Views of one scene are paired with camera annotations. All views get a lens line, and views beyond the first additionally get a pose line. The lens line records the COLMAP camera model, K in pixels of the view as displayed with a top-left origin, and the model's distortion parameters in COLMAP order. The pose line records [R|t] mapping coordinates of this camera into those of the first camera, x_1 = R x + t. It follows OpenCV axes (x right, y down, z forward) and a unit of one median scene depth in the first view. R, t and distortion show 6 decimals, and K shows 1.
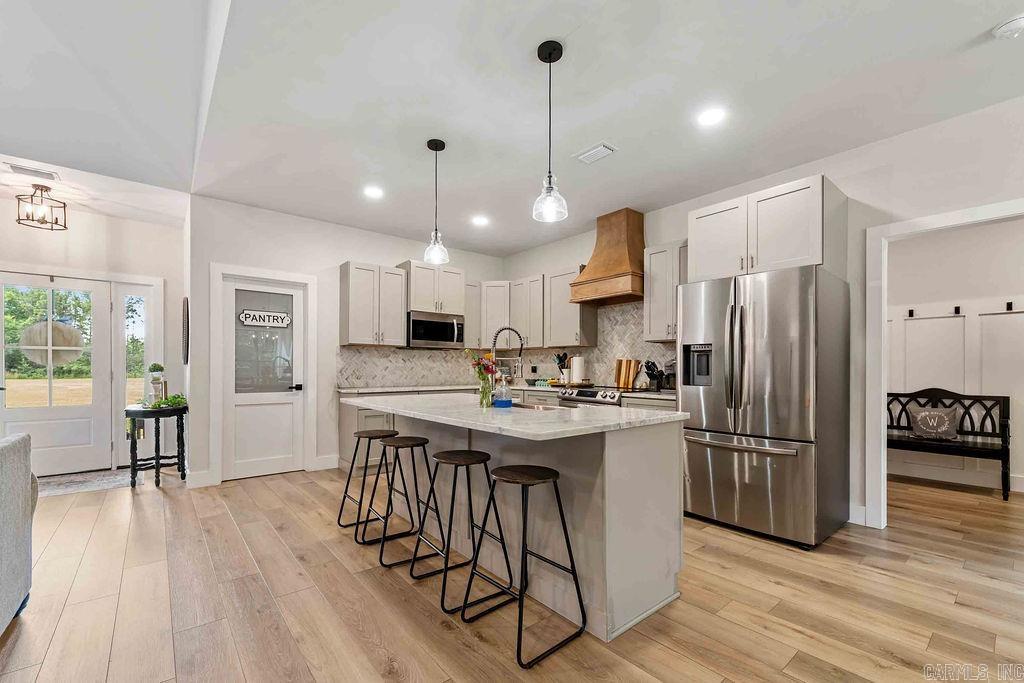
lens RADIAL K [[425.5, 0, 510.9], [0, 425.5, 374.5], [0, 0, 1]] dist [0.000913, -0.000019]
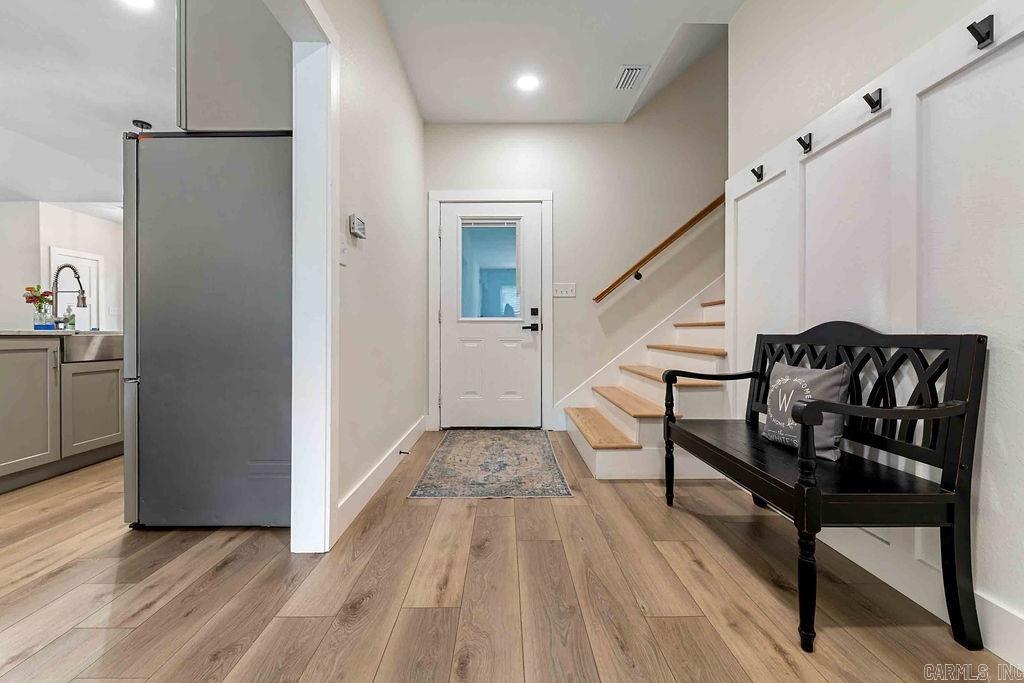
lens RADIAL K [[412.4, 0, 512.0], [0, 412.4, 341.5], [0, 0, 1]] dist [0.001956, 0.000167]
pose [[0.781711, 0.007422, -0.623596, 1.077387], [-0.006785, 0.999971, 0.003396, 0.056878], [0.623604, 0.001576, 0.781739, 0.559112]]
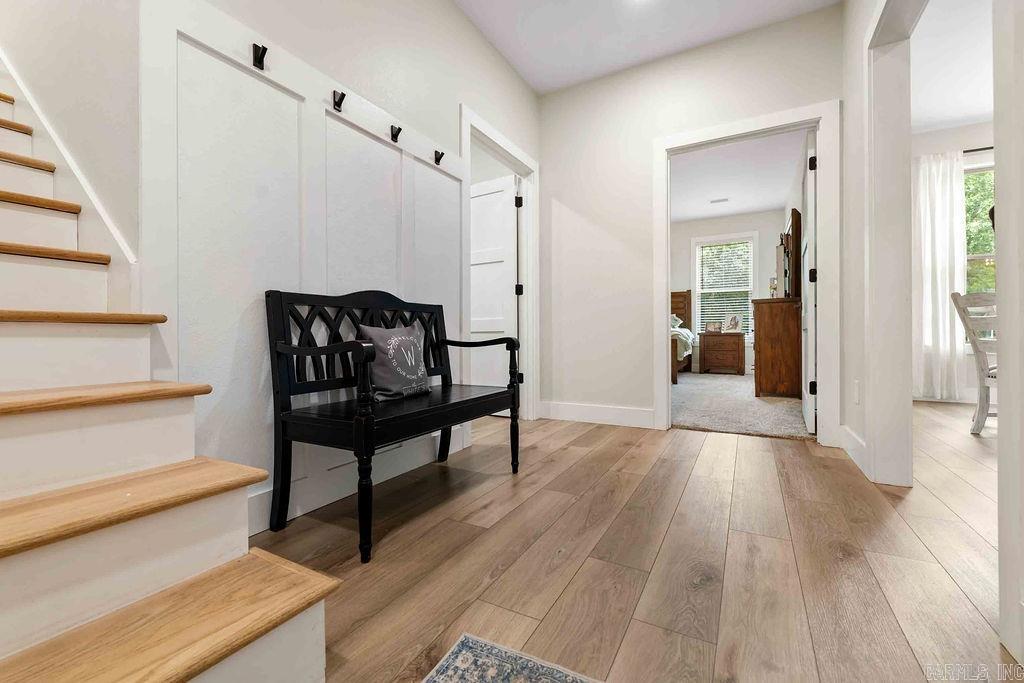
lens RADIAL K [[424.0, 0, 512.0], [0, 424.0, 341.5], [0, 0, 1]] dist [-0.002056, -0.000204]
pose [[-0.361520, -0.014622, 0.932250, 0.554319], [0.023504, 0.999416, 0.024791, 0.089406], [-0.932068, 0.030874, -0.360966, 1.110557]]
